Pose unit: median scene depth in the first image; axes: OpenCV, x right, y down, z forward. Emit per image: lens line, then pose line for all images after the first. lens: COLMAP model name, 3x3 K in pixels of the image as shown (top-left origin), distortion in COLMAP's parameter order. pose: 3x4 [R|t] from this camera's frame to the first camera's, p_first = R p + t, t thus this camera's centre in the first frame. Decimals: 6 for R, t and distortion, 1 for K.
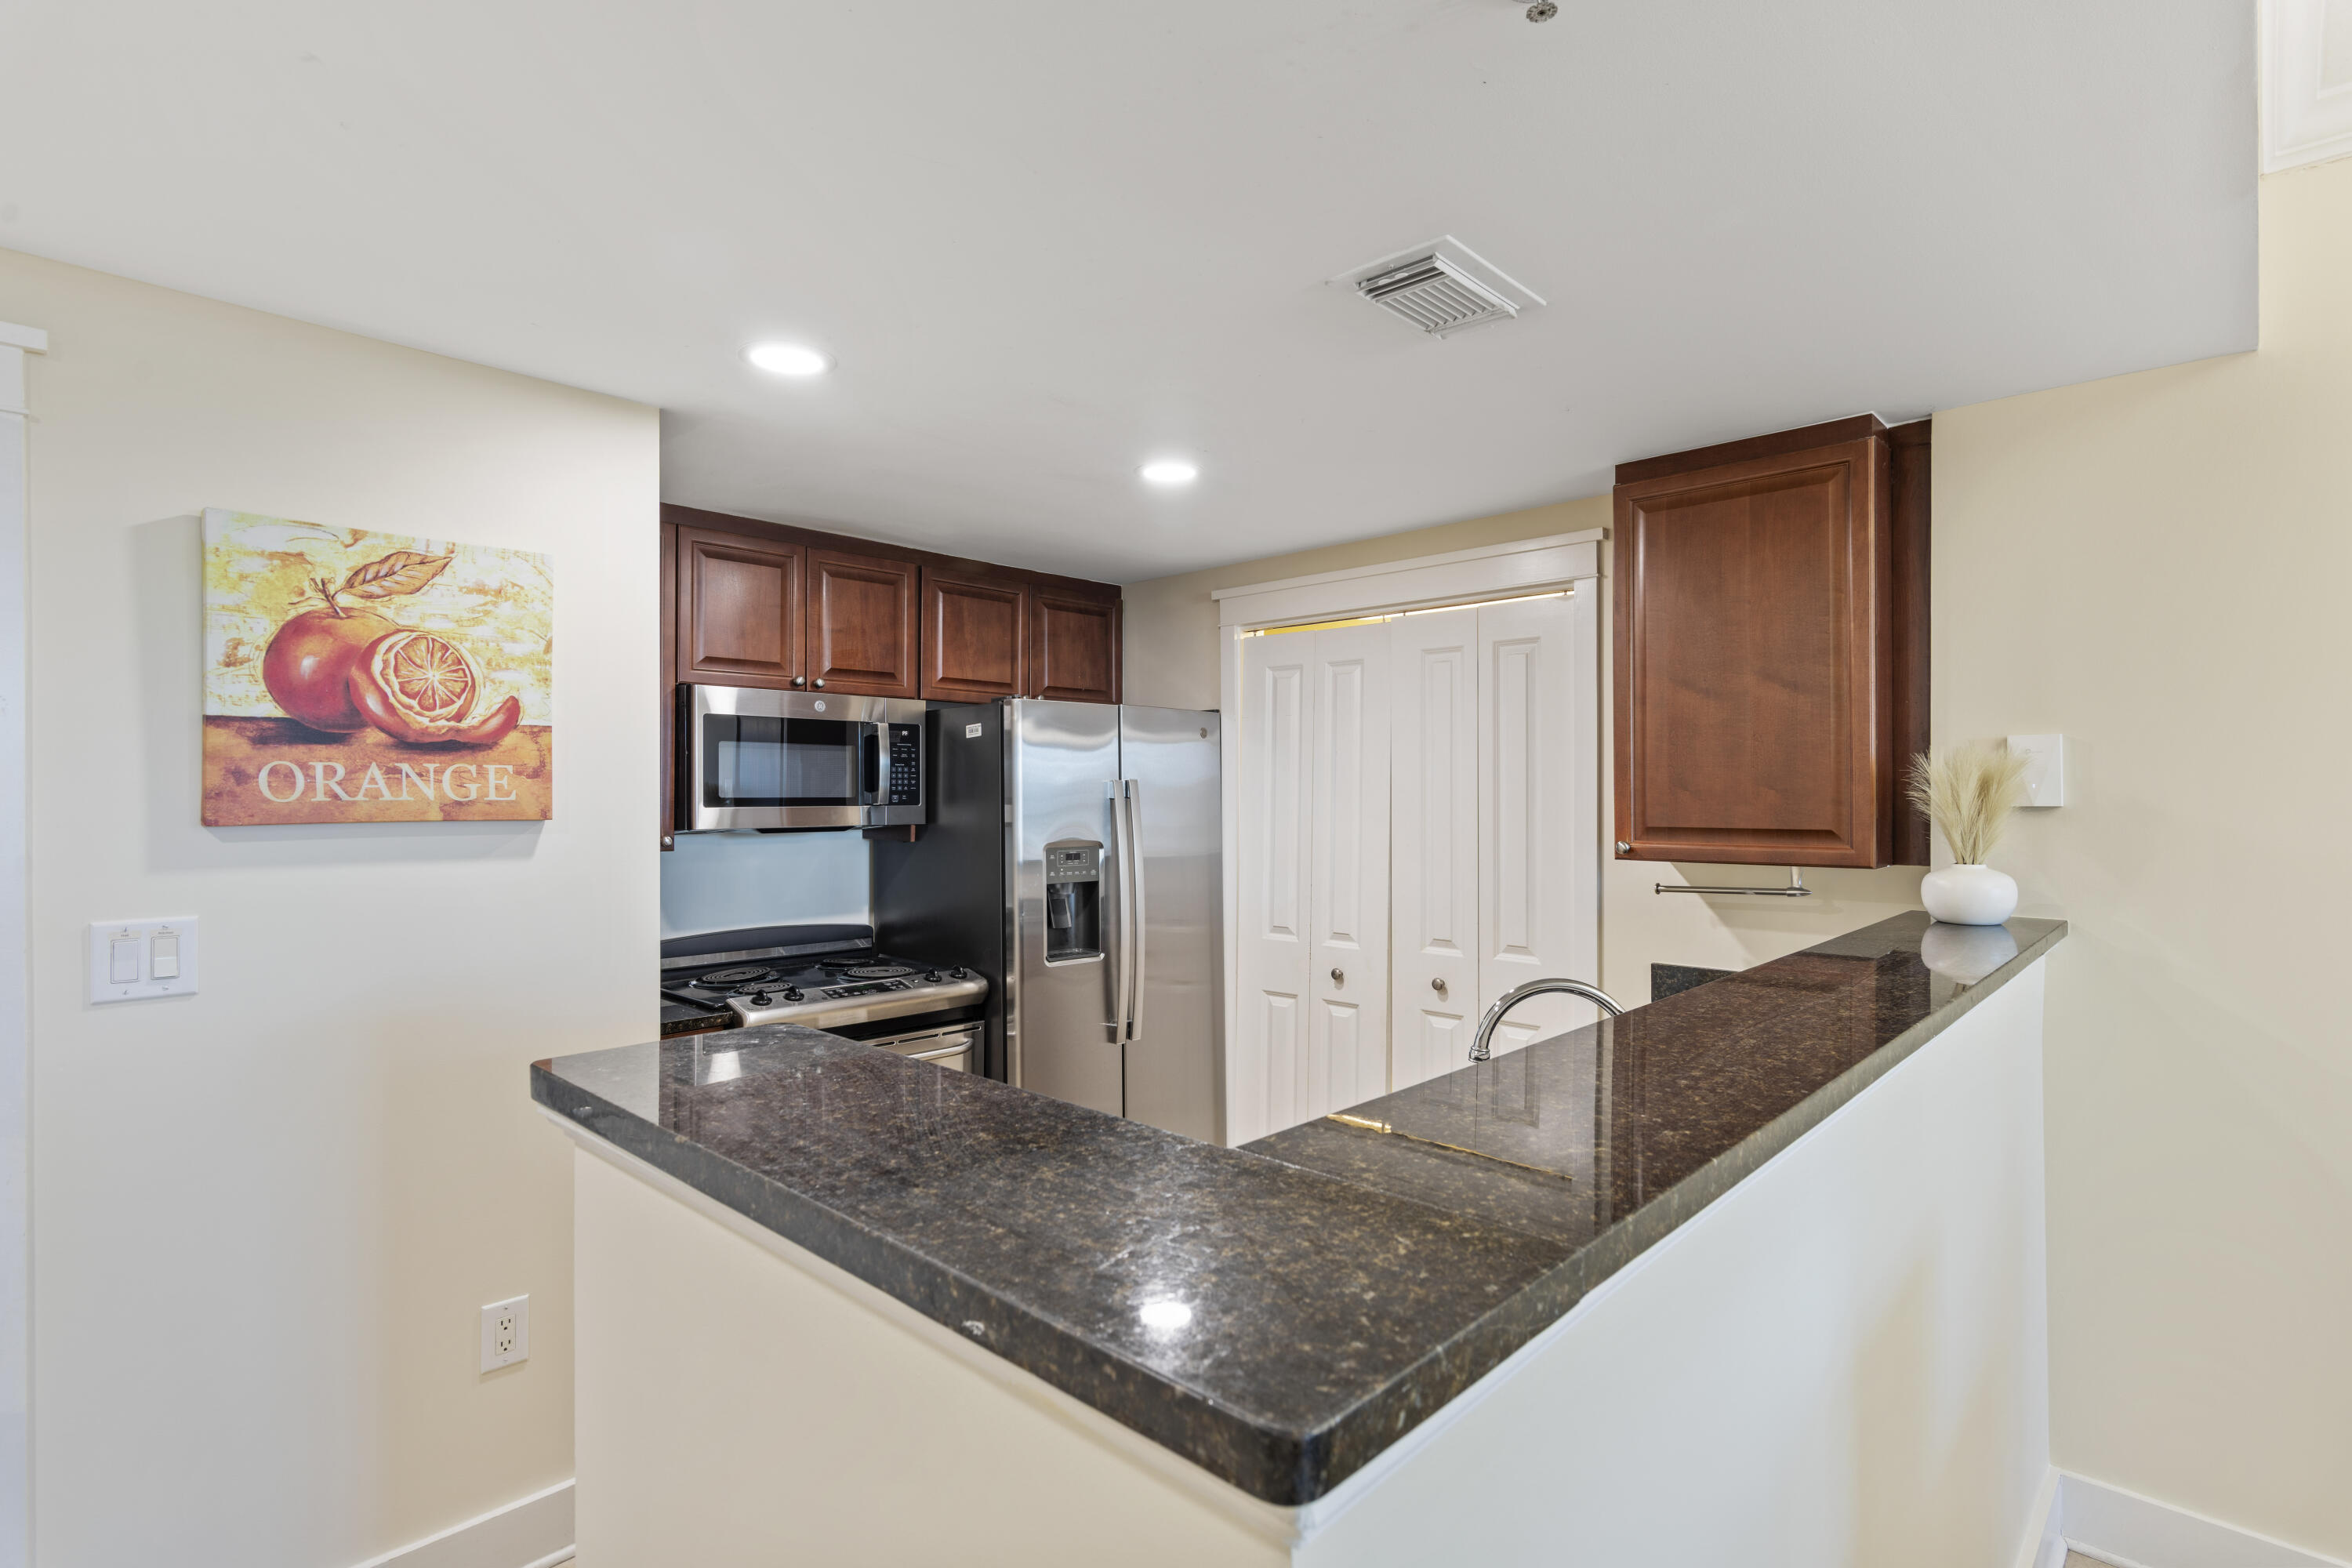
lens RADIAL K [[1146.3, 0, 1161.7], [0, 1146.3, 767.6], [0, 0, 1]] dist [0.002301, 0.000041]
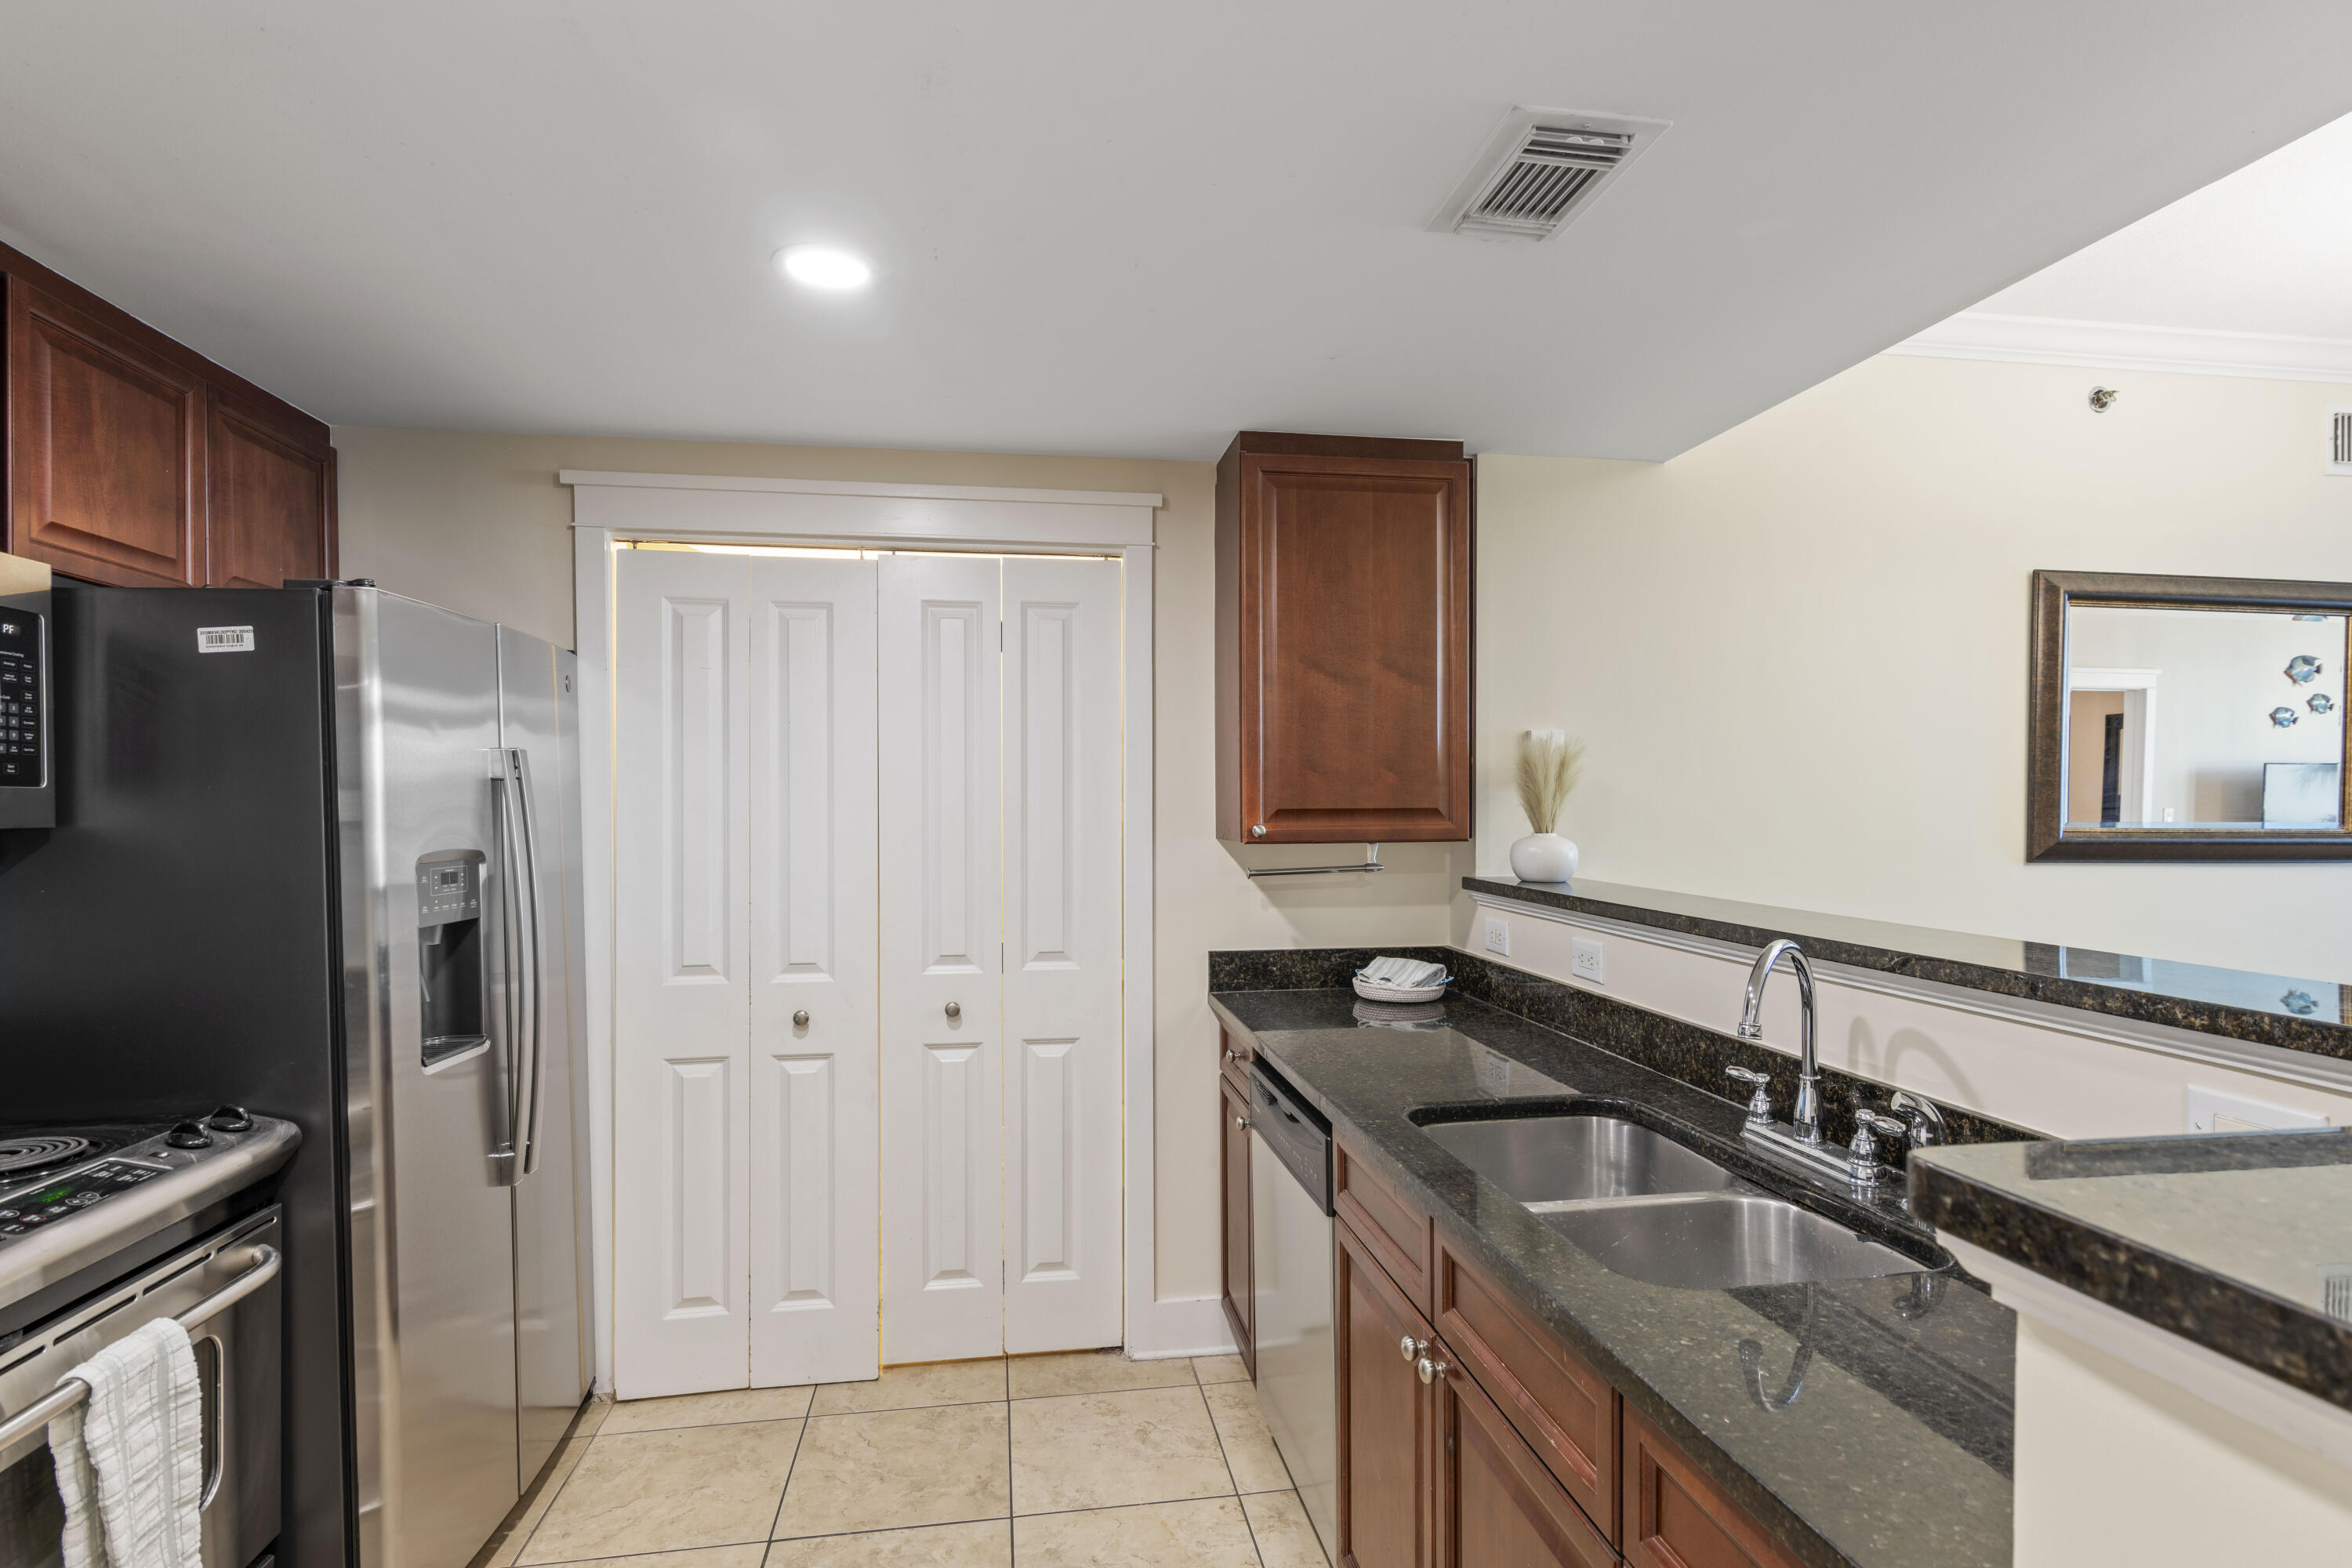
lens RADIAL K [[1188.2, 0, 1185.5], [0, 1188.2, 796.1], [0, 0, 1]] dist [0.002546, 0.000366]
pose [[0.597251, 0.004333, 0.802043, -0.345204], [-0.015747, 0.999856, 0.006325, 0.028028], [-0.801900, -0.016408, 0.597233, 0.361614]]
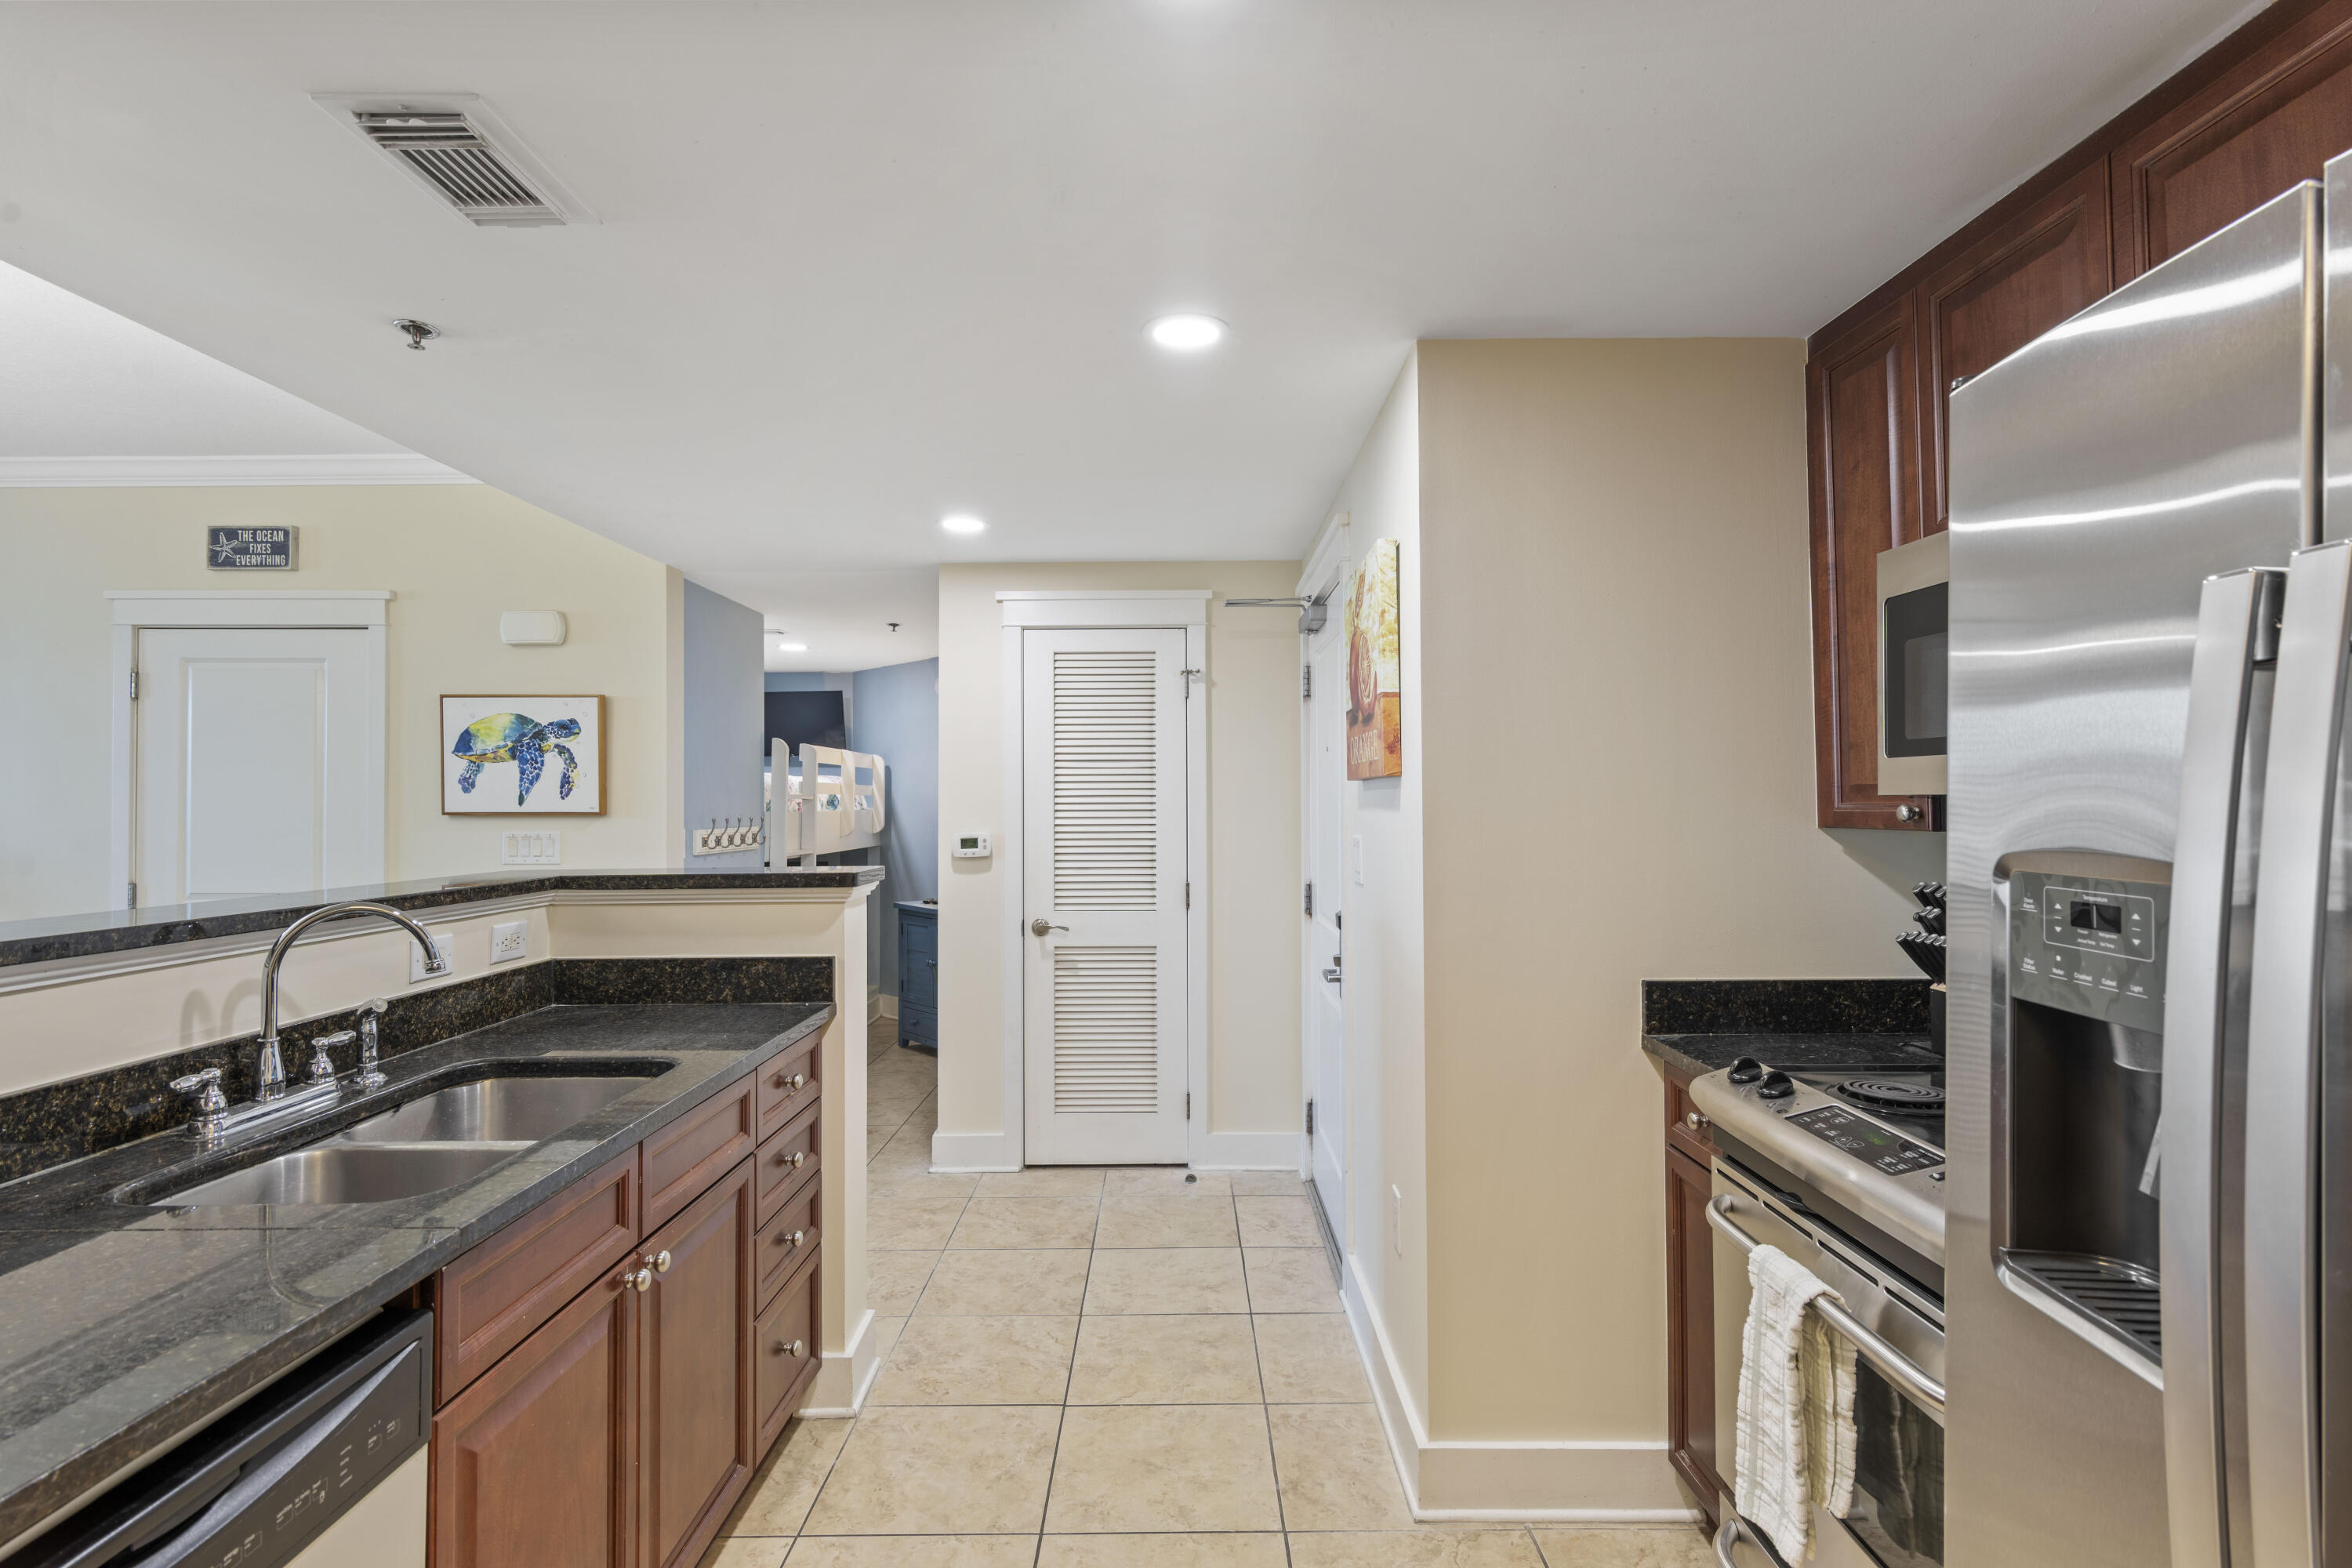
lens RADIAL K [[1162.2, 0, 1167.7], [0, 1162.2, 795.2], [0, 0, 1]] dist [0.005610, 0.000109]
pose [[-0.725872, 0.000947, -0.687829, 0.256776], [0.021094, 0.999559, -0.020884, 0.053465], [0.687507, -0.029668, -0.725572, 1.081548]]
